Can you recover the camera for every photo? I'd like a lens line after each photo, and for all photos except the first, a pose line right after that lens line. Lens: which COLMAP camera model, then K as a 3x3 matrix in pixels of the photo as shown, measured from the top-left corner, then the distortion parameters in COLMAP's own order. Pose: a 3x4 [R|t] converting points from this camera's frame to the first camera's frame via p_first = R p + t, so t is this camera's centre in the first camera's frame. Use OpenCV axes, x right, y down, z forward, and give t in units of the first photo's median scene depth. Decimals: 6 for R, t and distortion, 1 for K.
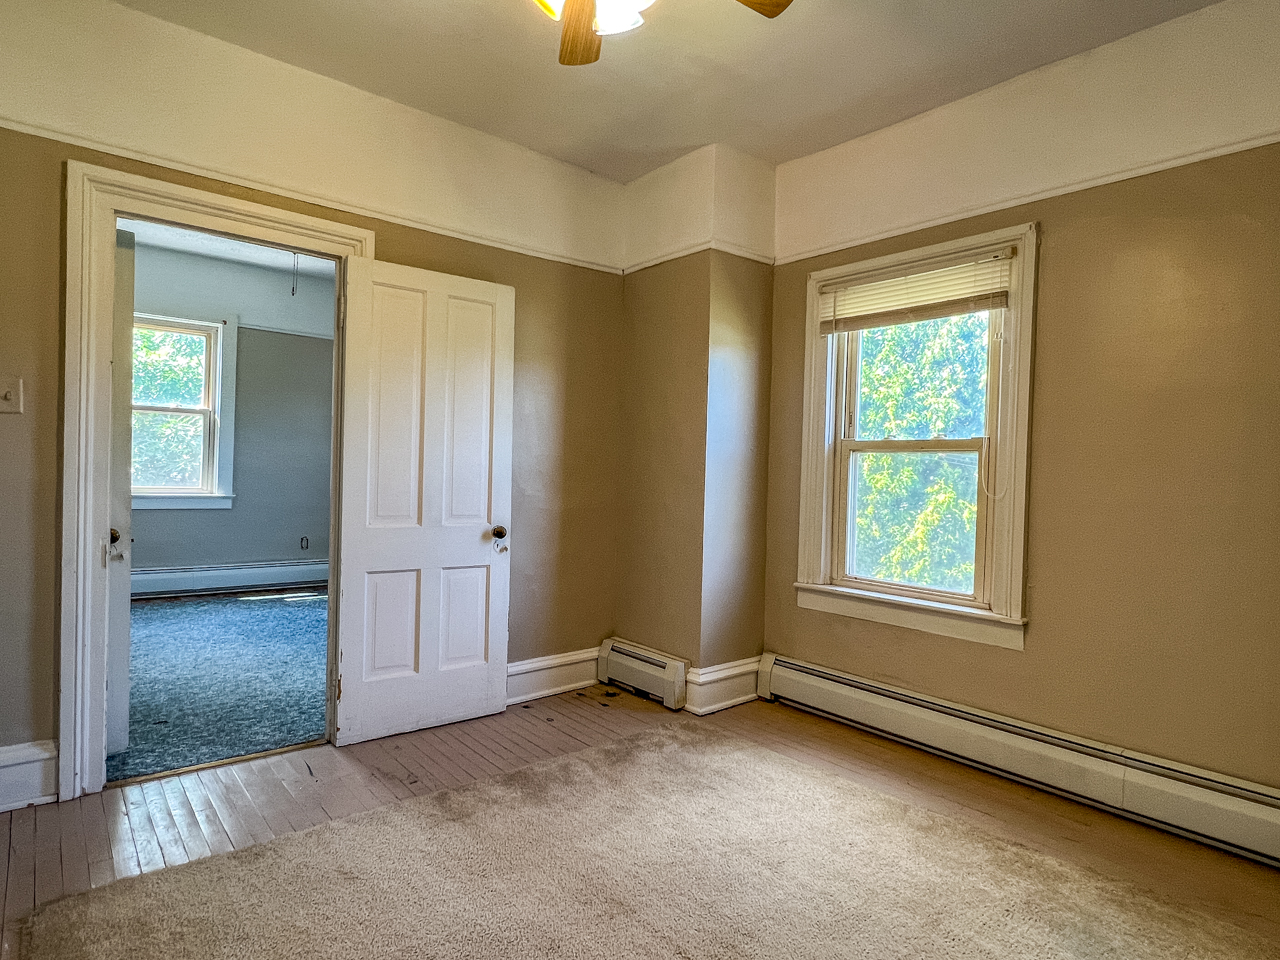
lens RADIAL K [[724.2, 0, 634.1], [0, 724.2, 476.8], [0, 0, 1]] dist [-0.007226, -0.001274]
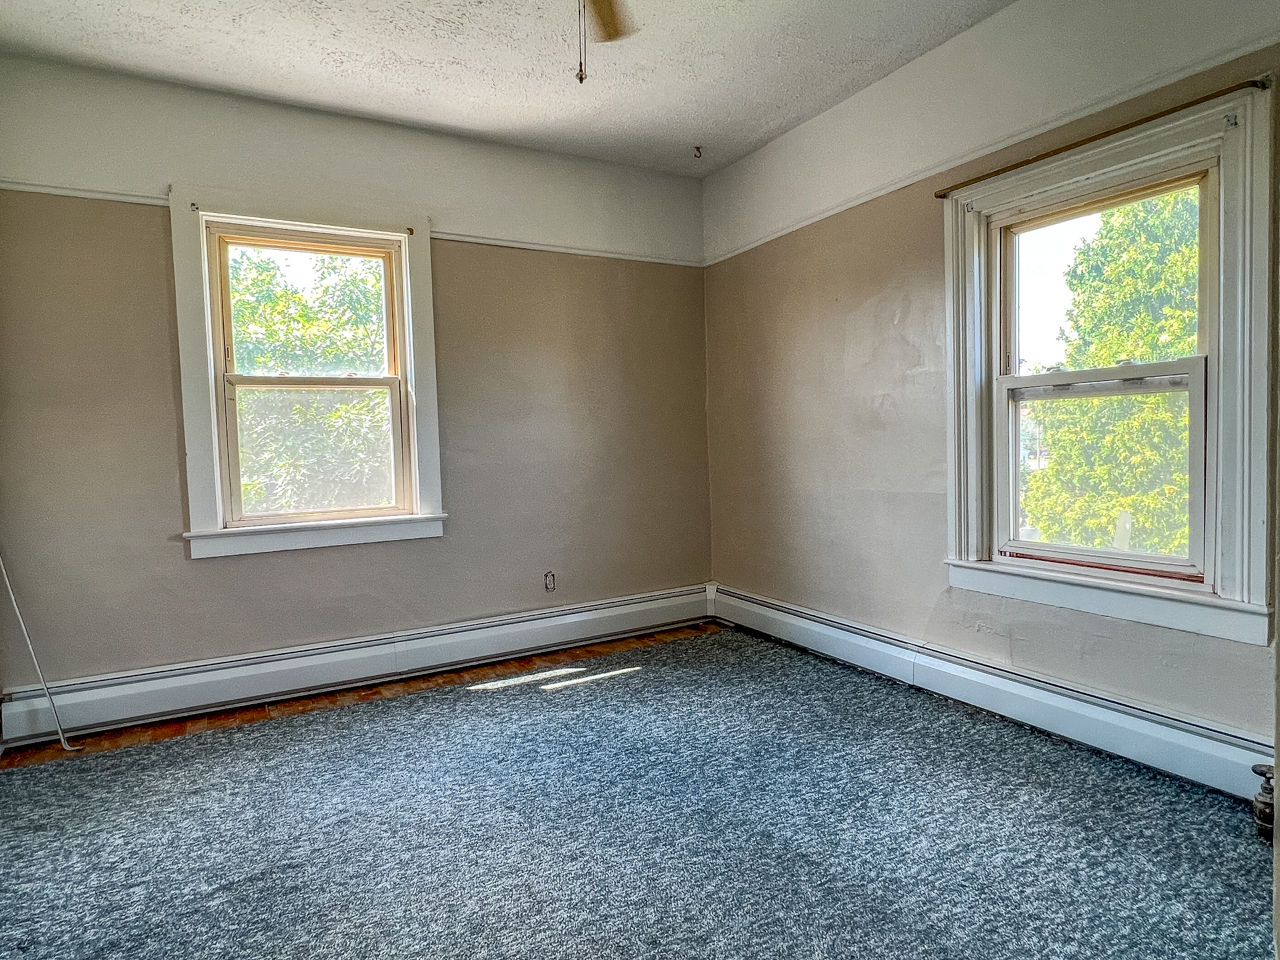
lens RADIAL K [[724.2, 0, 641.3], [0, 724.2, 479.5], [0, 0, 1]] dist [-0.007226, -0.001274]
pose [[0.982916, -0.056774, -0.175081, -0.281546], [0.064067, 0.997286, 0.036284, -0.016044], [0.172546, -0.046881, 0.983885, 0.425839]]
